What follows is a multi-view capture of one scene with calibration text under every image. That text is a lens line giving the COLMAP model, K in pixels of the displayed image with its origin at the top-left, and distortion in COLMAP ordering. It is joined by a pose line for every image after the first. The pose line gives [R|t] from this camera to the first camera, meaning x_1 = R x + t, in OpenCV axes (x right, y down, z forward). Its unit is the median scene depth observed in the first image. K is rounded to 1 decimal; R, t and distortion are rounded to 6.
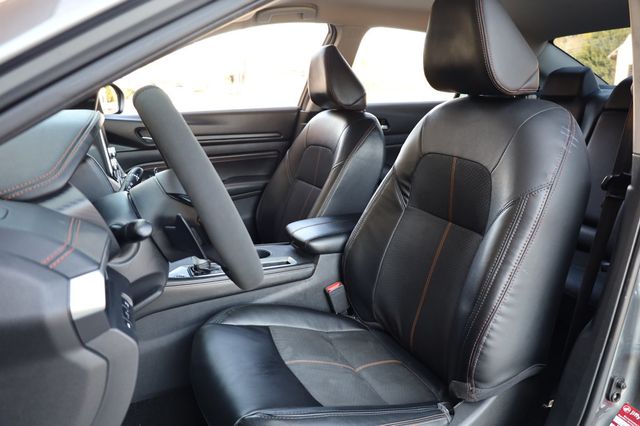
lens RADIAL K [[450.2, 0, 320.0], [0, 450.2, 213.0], [0, 0, 1]] dist [-0.005537, -0.000891]
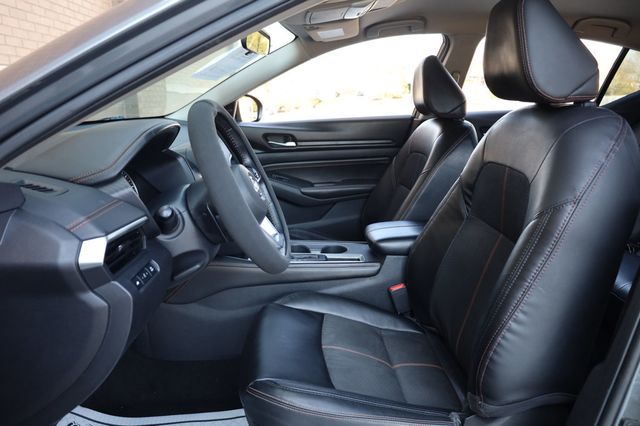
lens RADIAL K [[431.3, 0, 320.0], [0, 431.3, 213.0], [0, 0, 1]] dist [-0.008430, -0.002106]
pose [[0.937495, 0.072496, -0.340365, 0.209553], [-0.074949, 0.997170, 0.005952, -0.000956], [0.339833, 0.019930, 0.940275, -0.005982]]
